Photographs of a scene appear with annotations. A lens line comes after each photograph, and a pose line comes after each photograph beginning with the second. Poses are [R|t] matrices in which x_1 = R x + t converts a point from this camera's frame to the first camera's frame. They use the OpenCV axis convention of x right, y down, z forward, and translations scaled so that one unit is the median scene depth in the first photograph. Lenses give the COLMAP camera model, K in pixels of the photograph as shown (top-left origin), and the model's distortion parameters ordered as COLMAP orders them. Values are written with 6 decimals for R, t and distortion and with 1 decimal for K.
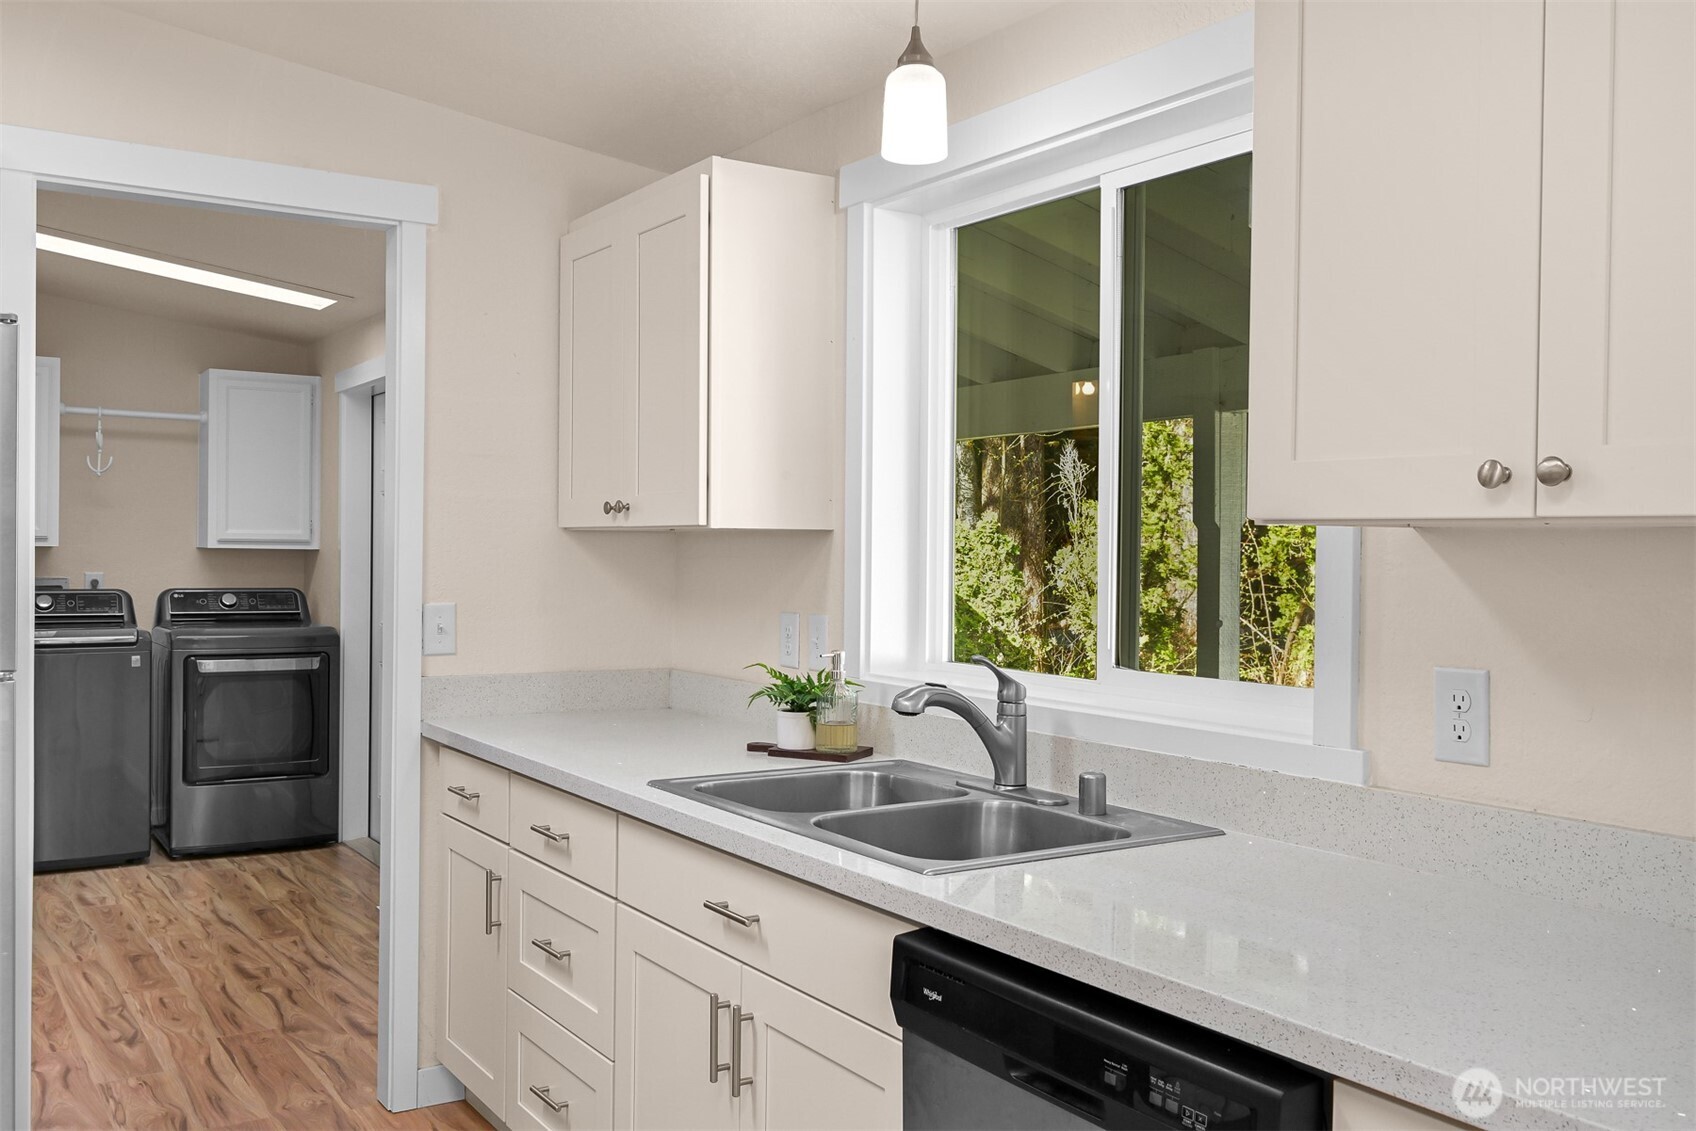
lens RADIAL K [[1471.8, 0, 848.0], [0, 1471.8, 565.5], [0, 0, 1]] dist [-0.001346, -0.000337]
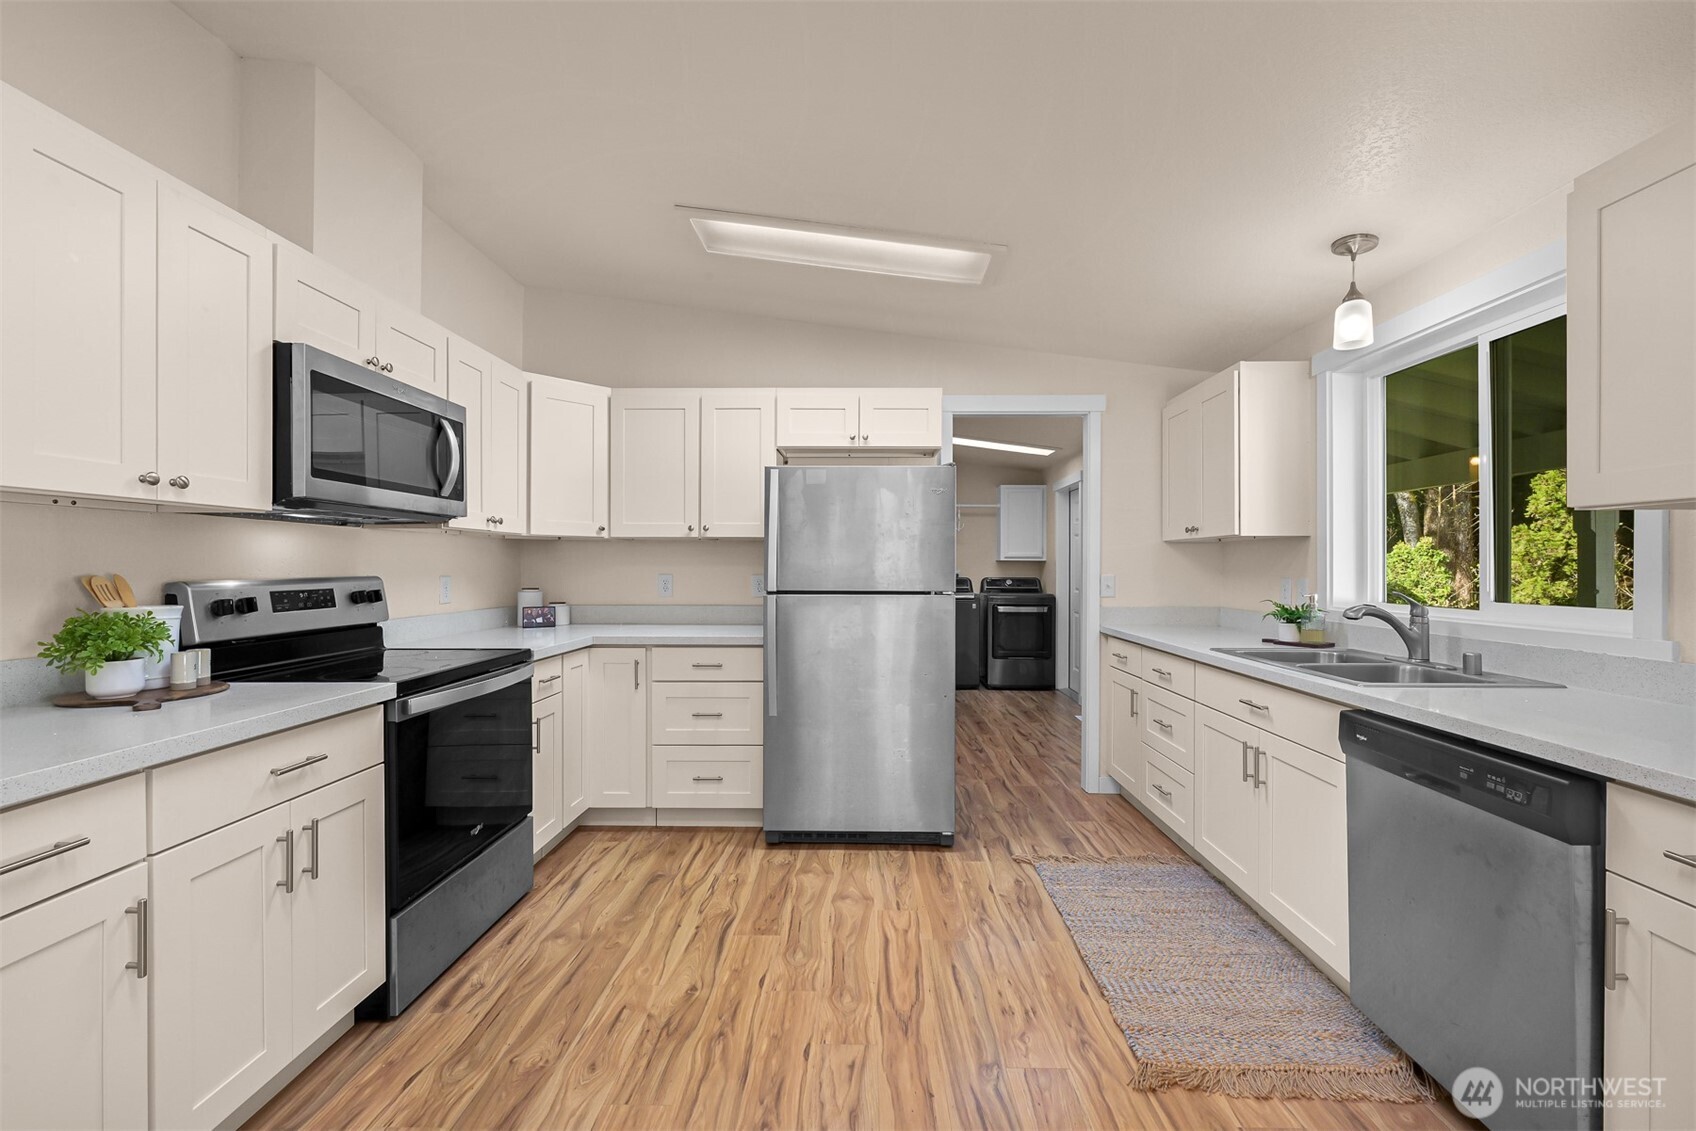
lens RADIAL K [[699.2, 0, 855.9], [0, 699.2, 567.8], [0, 0, 1]] dist [-0.000280, 0.000164]
pose [[0.827583, -0.008223, -0.561284, 0.010419], [0.000721, 0.999907, -0.013585, 0.028319], [0.561344, 0.010838, 0.827512, -0.121940]]
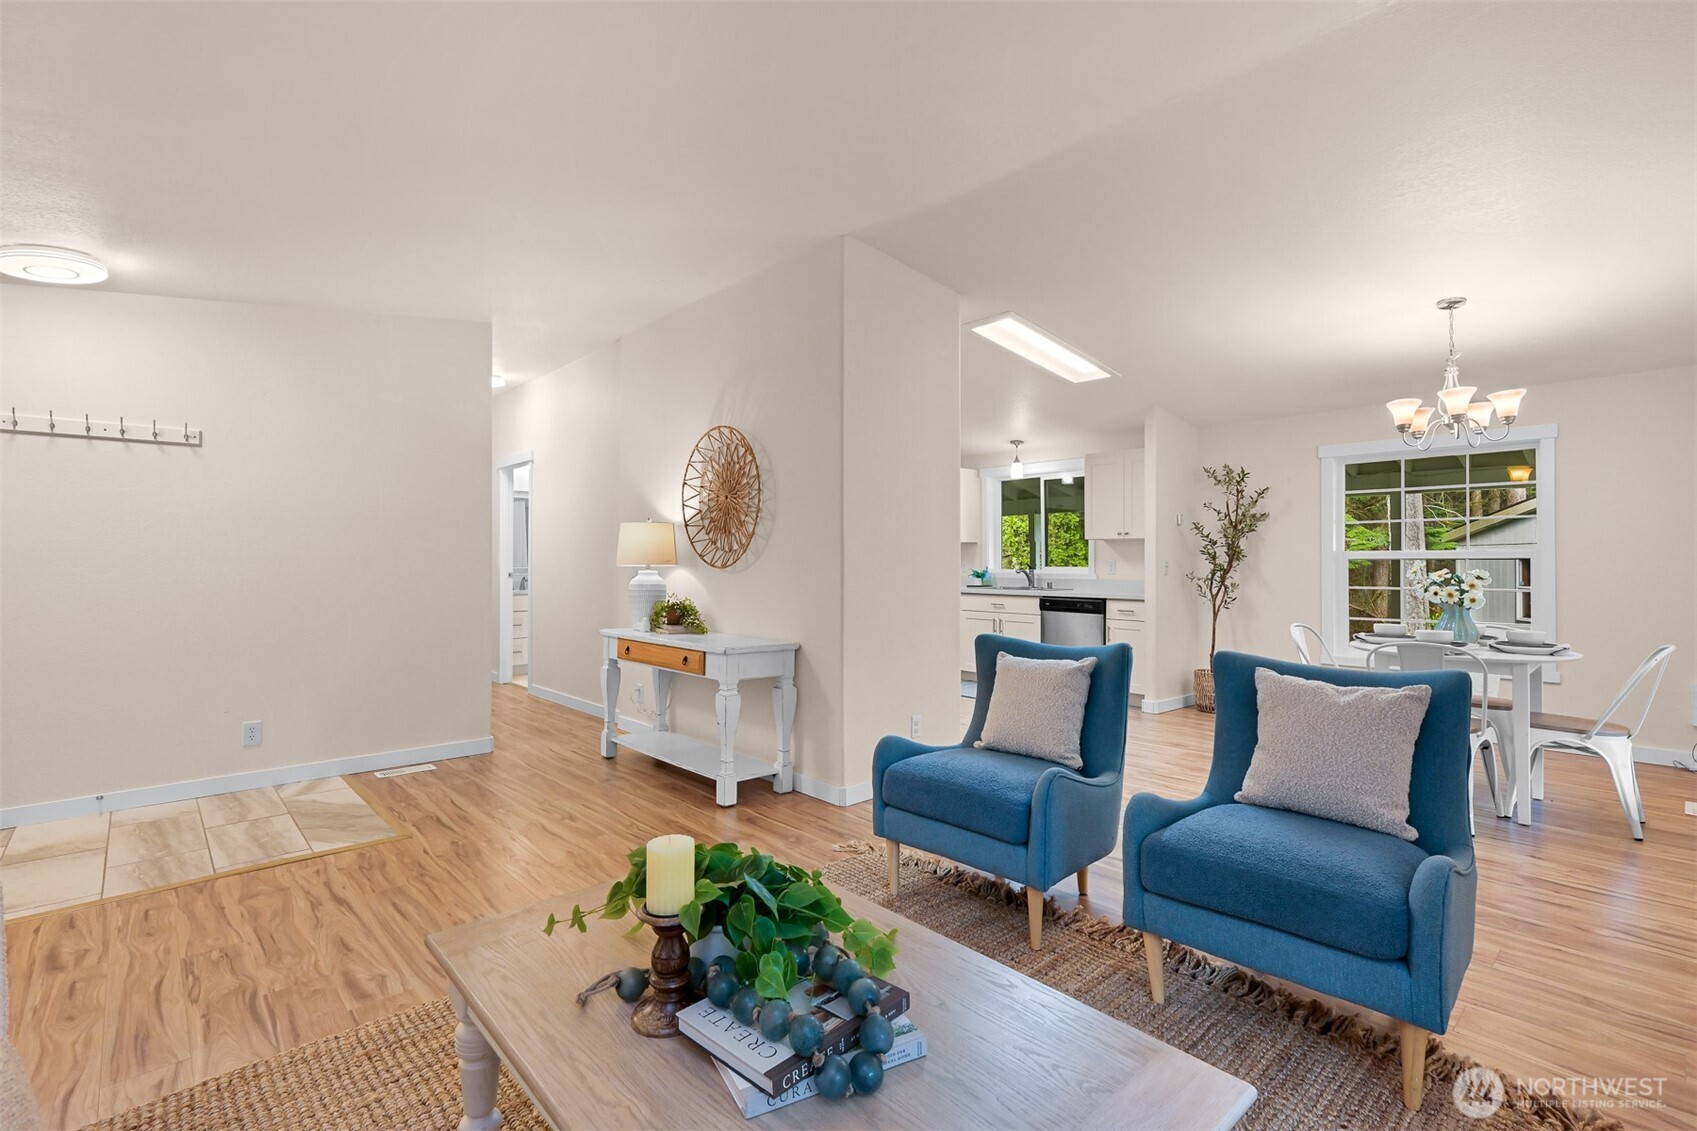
lens RADIAL K [[787.2, 0, 839.4], [0, 787.2, 561.1], [0, 0, 1]] dist [0.001254, 0.000226]
pose [[0.988874, -0.012936, 0.148191, -0.752115], [0.013994, 0.999884, -0.006095, 0.041744], [-0.148095, 0.008101, 0.988940, -1.333048]]
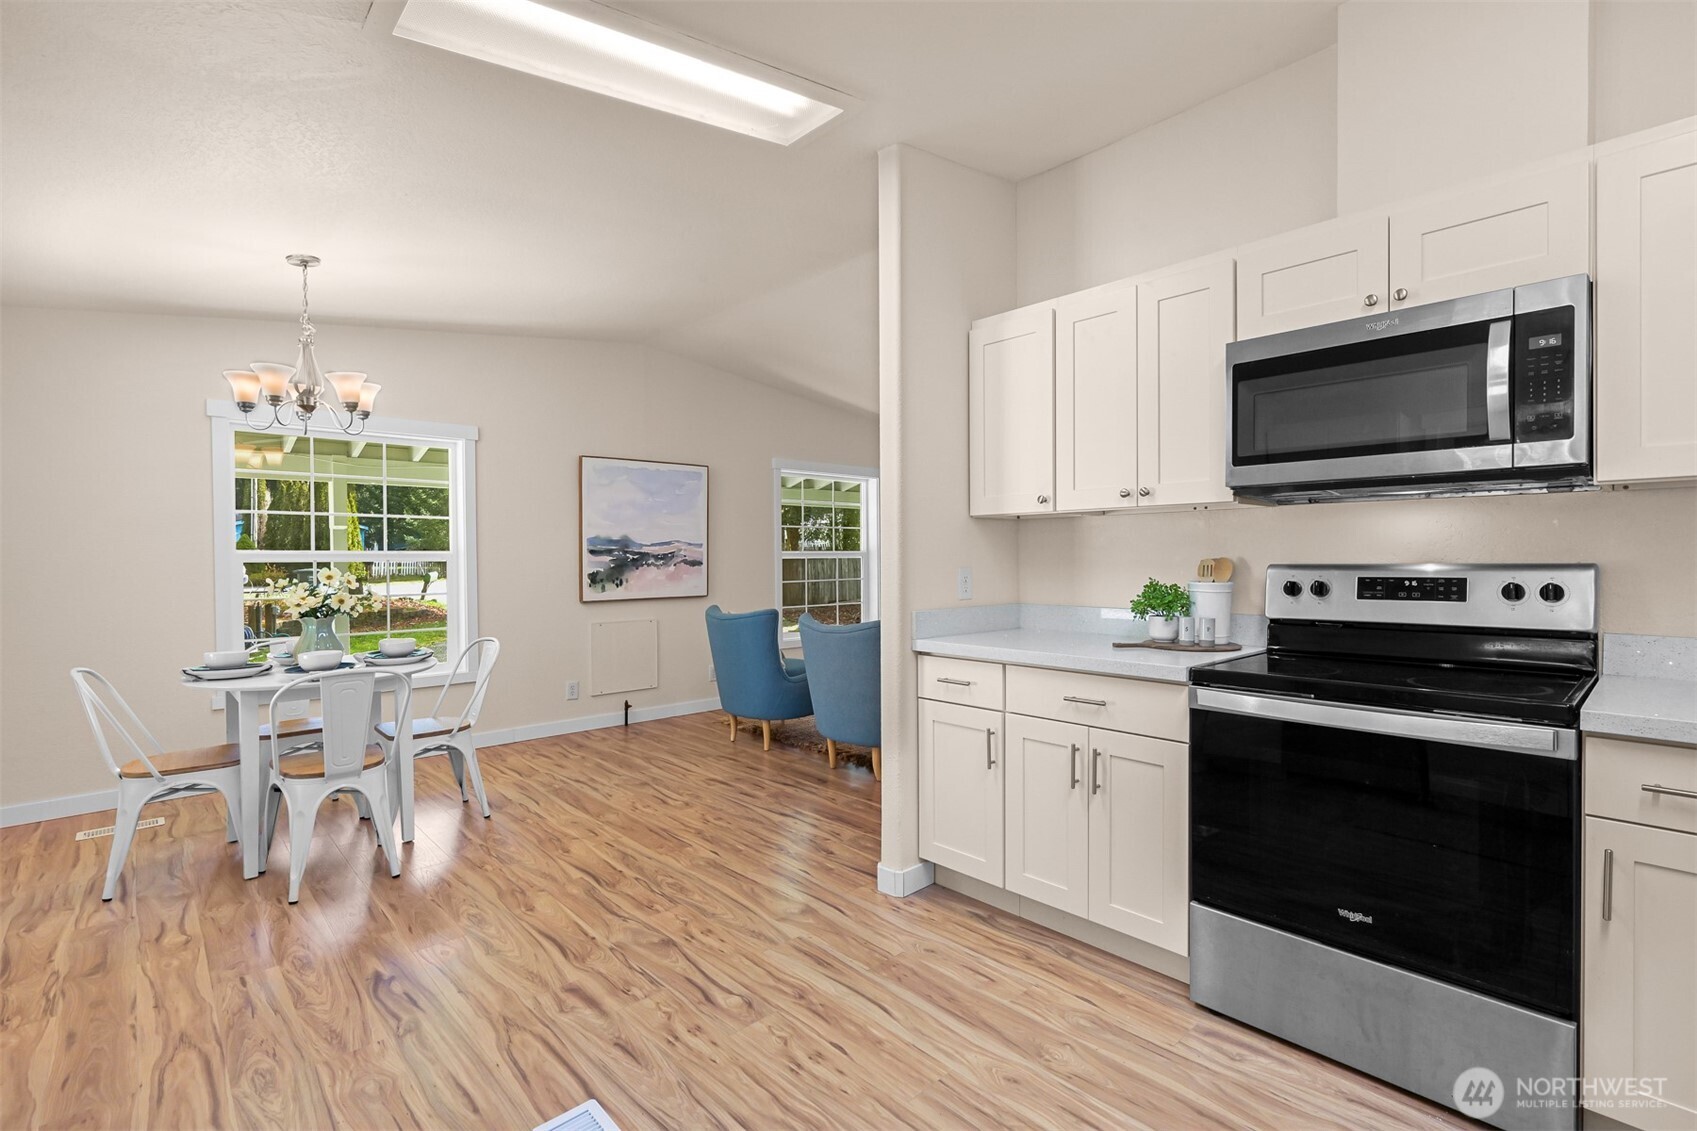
lens RADIAL K [[787.2, 0, 839.4], [0, 787.2, 561.1], [0, 0, 1]] dist [0.001254, 0.000226]
pose [[-0.988100, -0.000818, -0.153809, -0.219723], [-0.003626, 0.999832, 0.017974, 0.017388], [0.153768, 0.018317, -0.987937, 0.659668]]
